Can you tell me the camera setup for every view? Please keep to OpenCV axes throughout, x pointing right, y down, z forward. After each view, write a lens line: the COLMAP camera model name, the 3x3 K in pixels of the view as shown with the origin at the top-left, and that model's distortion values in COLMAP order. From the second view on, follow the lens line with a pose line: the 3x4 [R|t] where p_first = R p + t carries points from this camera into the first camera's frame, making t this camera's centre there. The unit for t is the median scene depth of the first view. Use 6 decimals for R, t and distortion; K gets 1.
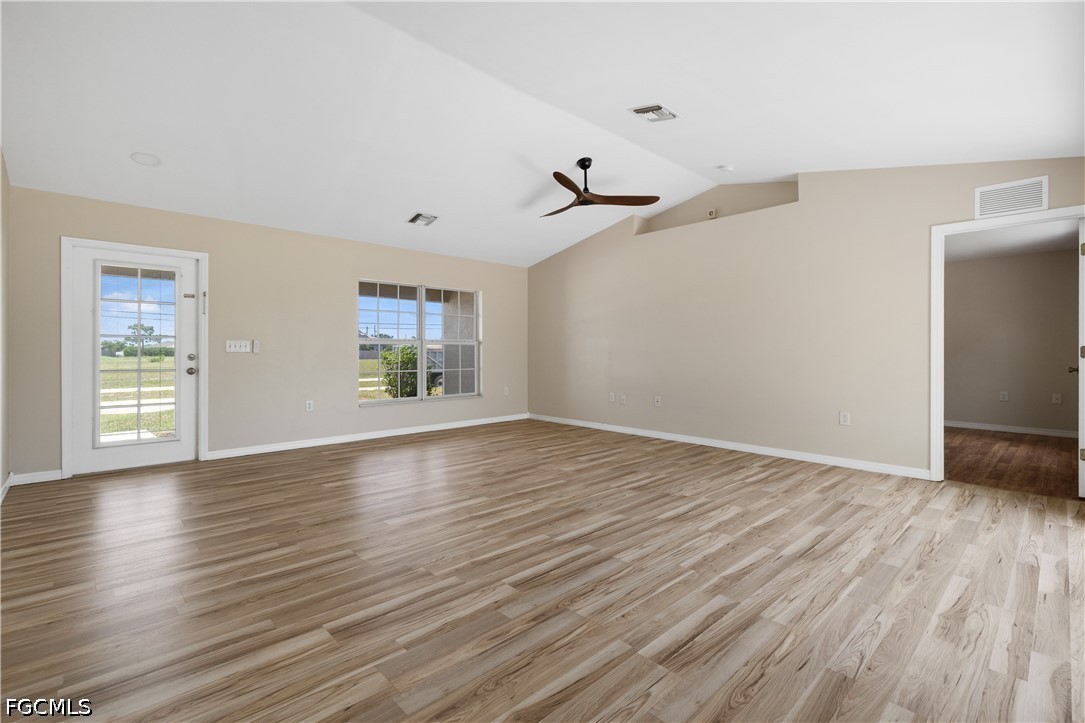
lens RADIAL K [[494.6, 0, 537.7], [0, 494.6, 334.0], [0, 0, 1]] dist [0.007223, -0.000067]
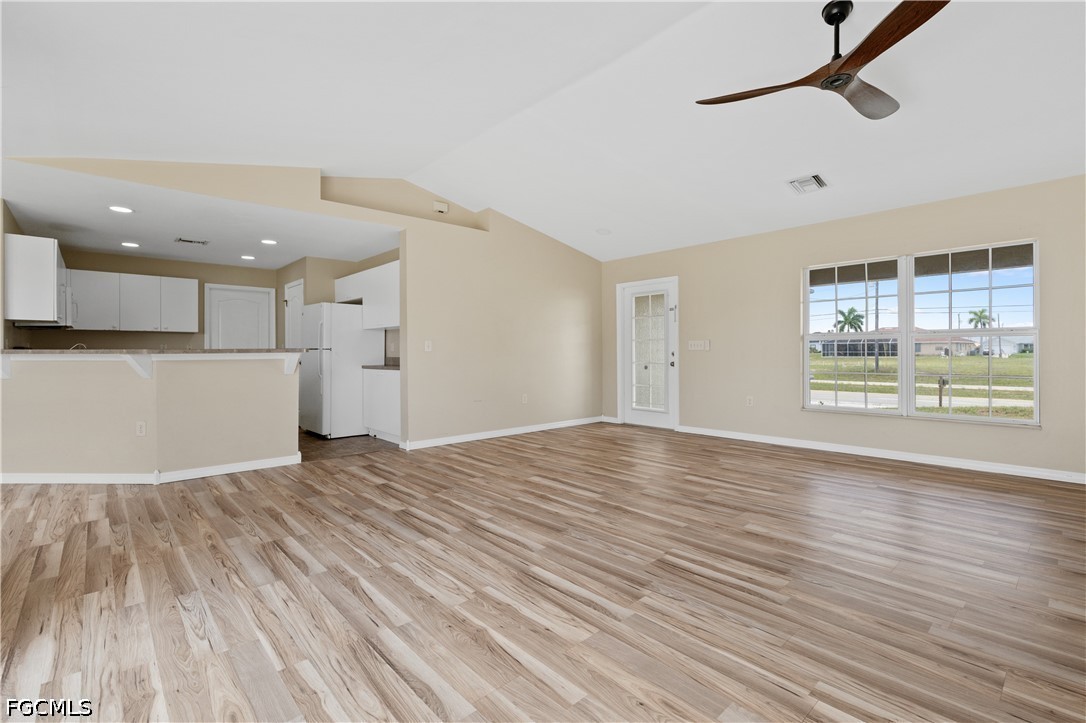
lens RADIAL K [[495.1, 0, 563.4], [0, 495.1, 357.2], [0, 0, 1]] dist [0.007223, -0.000067]
pose [[-0.000581, 0.011956, -0.999928, 1.148295], [0.042512, 0.999025, 0.011921, 0.043710], [0.999096, -0.042502, -0.001089, 1.206586]]
